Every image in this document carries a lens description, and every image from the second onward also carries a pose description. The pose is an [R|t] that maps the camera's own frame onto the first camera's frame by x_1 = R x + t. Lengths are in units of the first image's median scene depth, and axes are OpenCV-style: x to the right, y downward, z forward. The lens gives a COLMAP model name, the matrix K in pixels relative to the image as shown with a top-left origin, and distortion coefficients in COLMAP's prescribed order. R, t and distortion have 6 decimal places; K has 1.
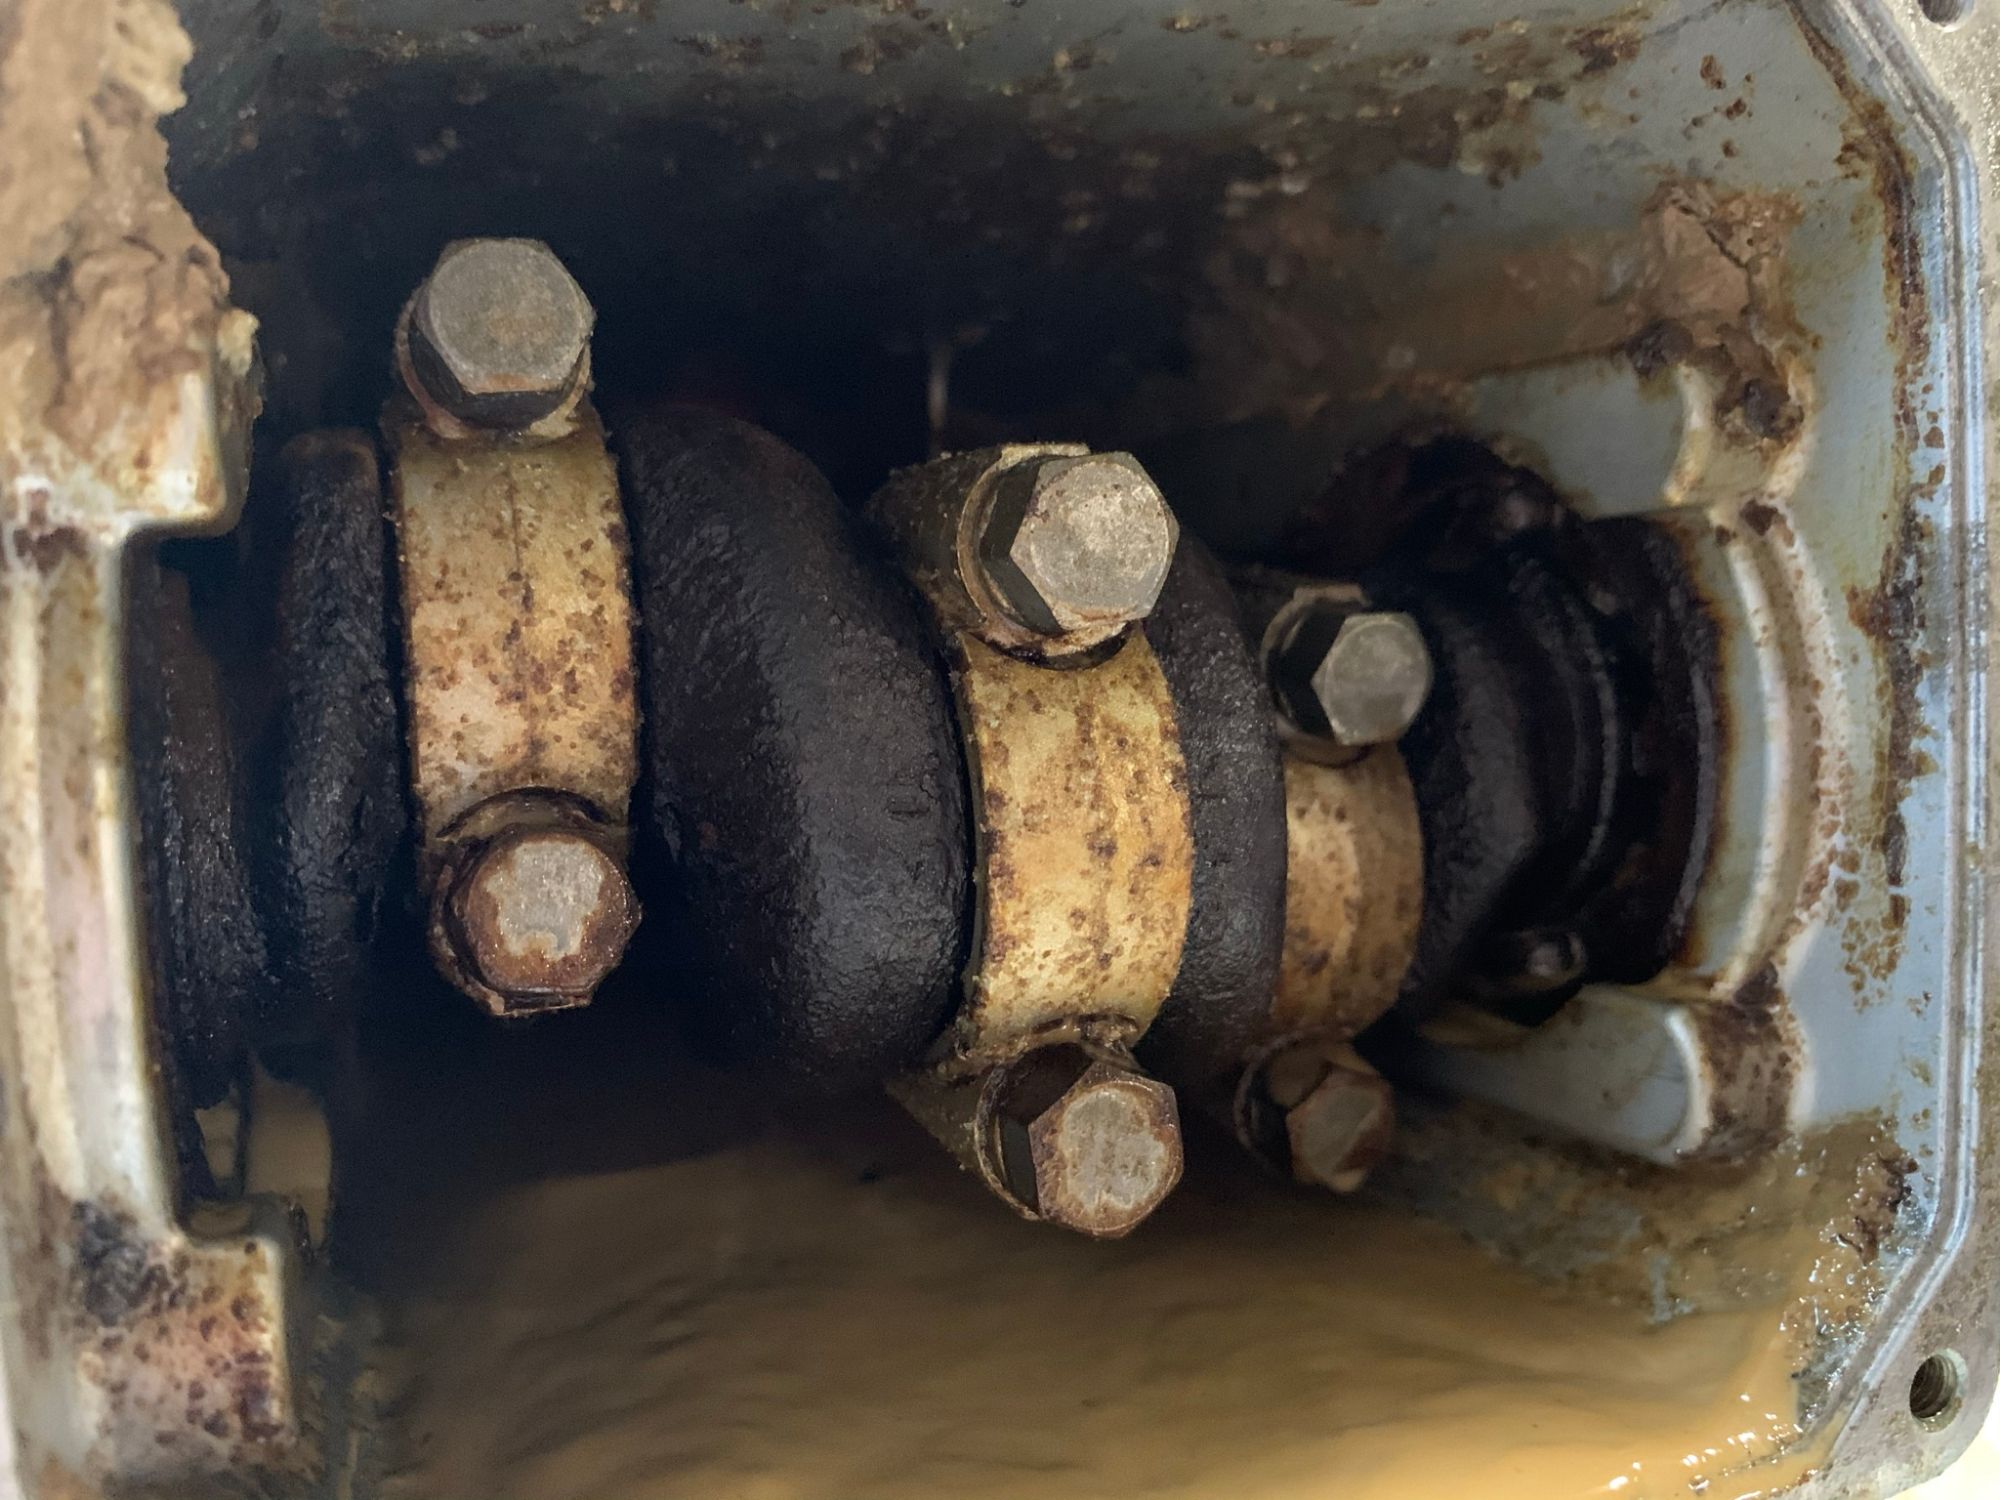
lens RADIAL K [[1725.5, 0, 1000.0], [0, 1725.5, 750.0], [0, 0, 1]] dist [-0.011045, 0.051601]
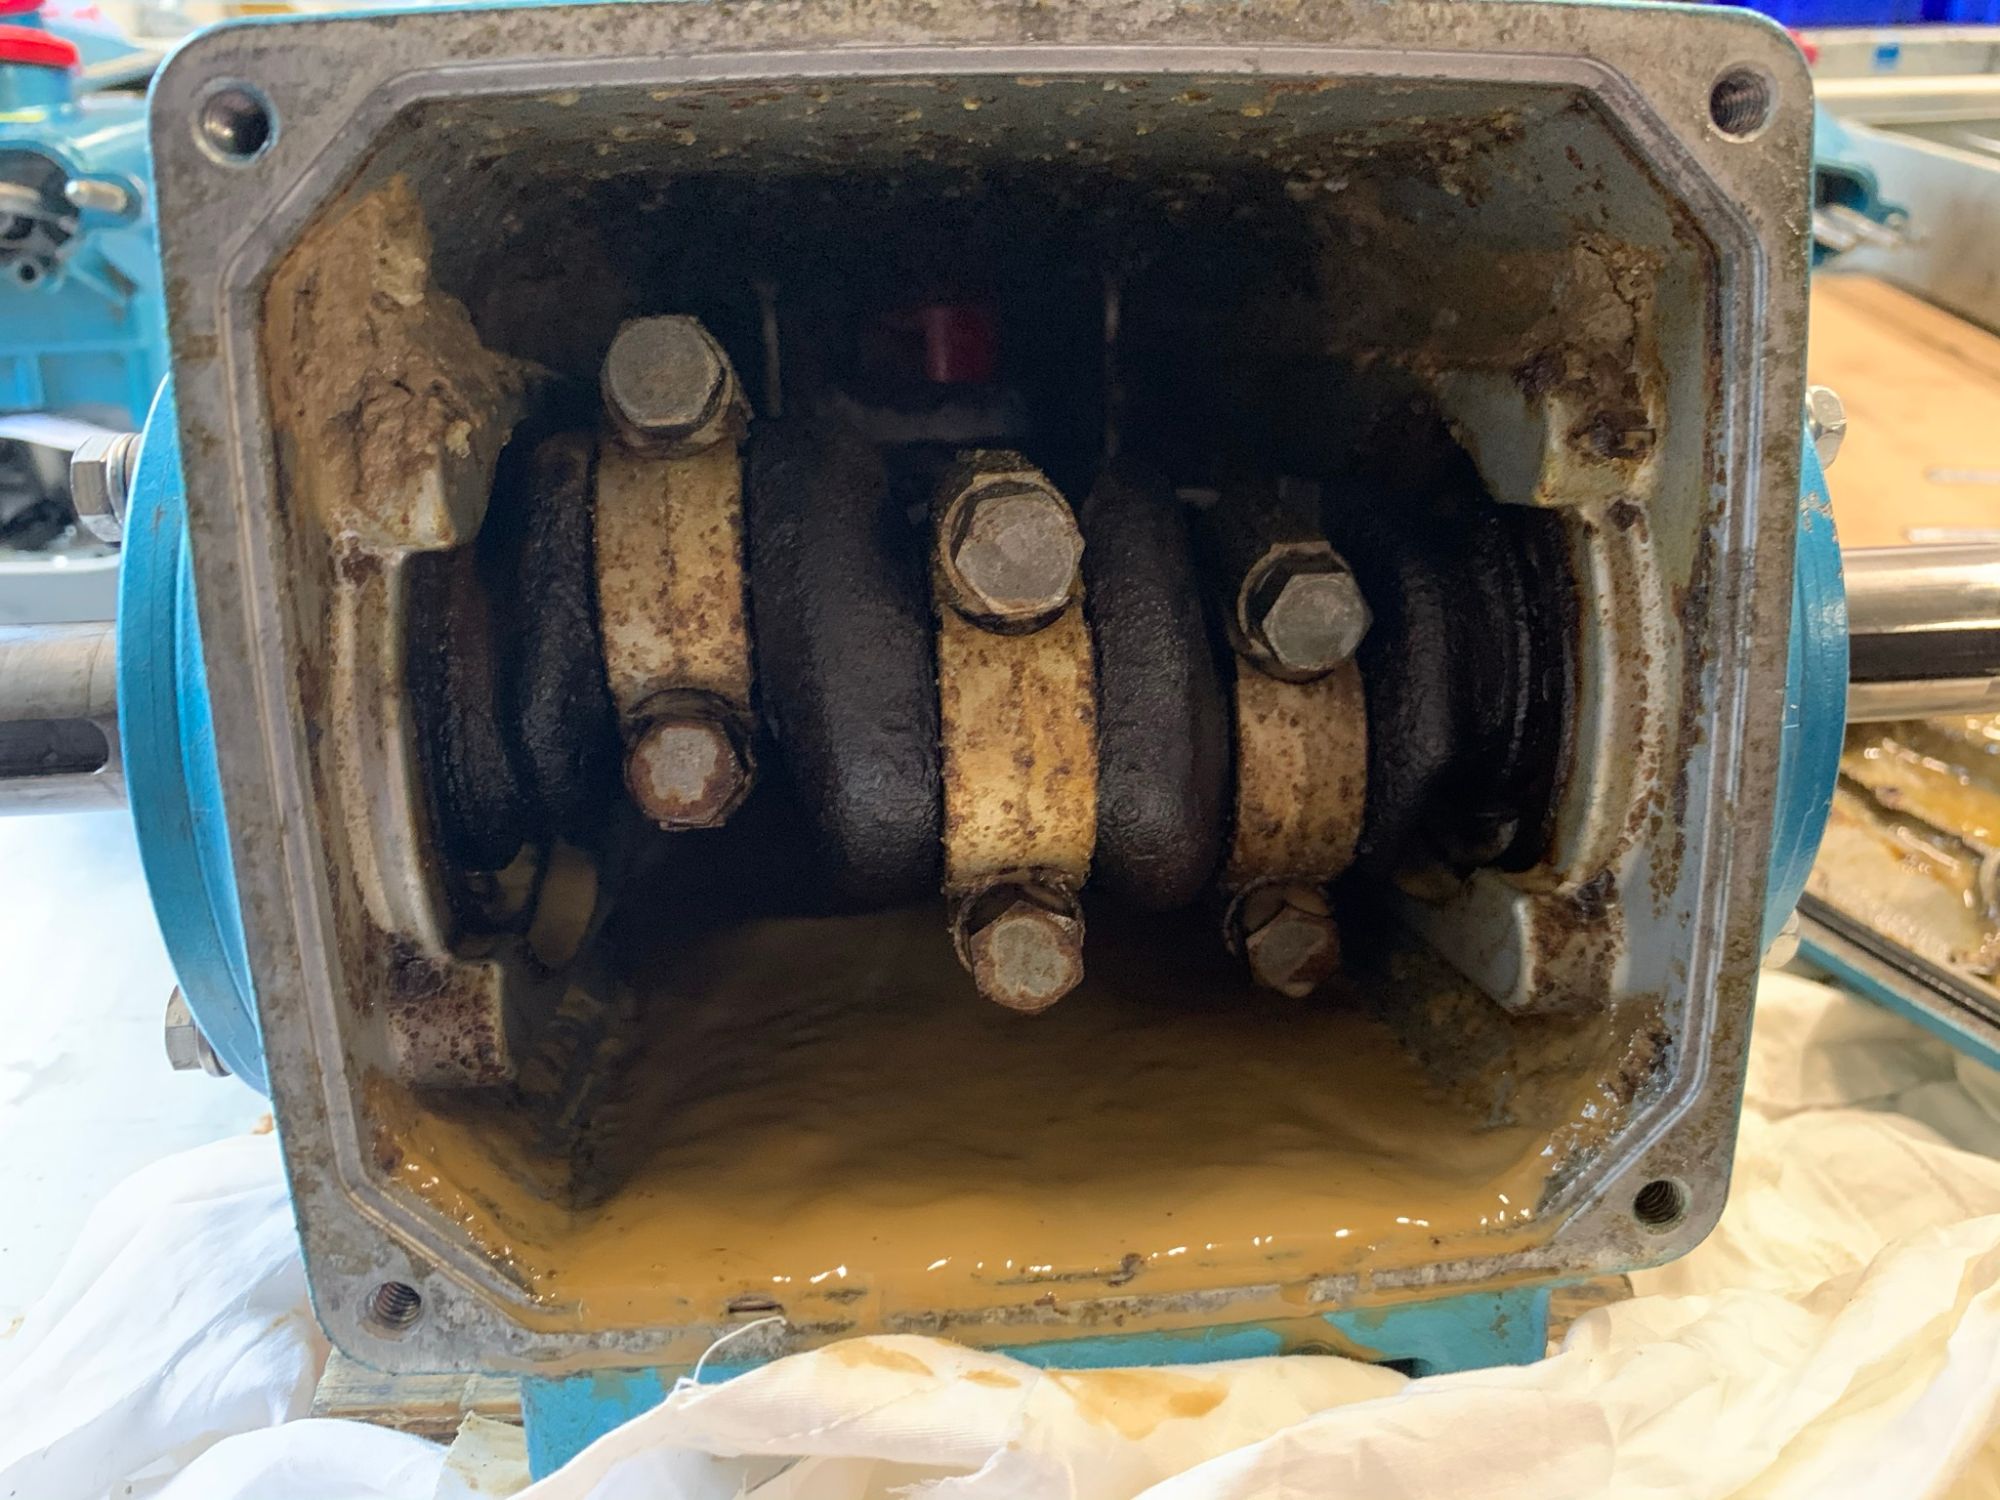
lens RADIAL K [[1774.2, 0, 1000.0], [0, 1774.2, 750.0], [0, 0, 1]] dist [0.083307, -0.006973]
pose [[0.951836, 0.081309, -0.295629, 0.468554], [-0.027058, 0.982711, 0.183161, -0.220456], [0.305410, -0.166340, 0.937580, -0.402540]]
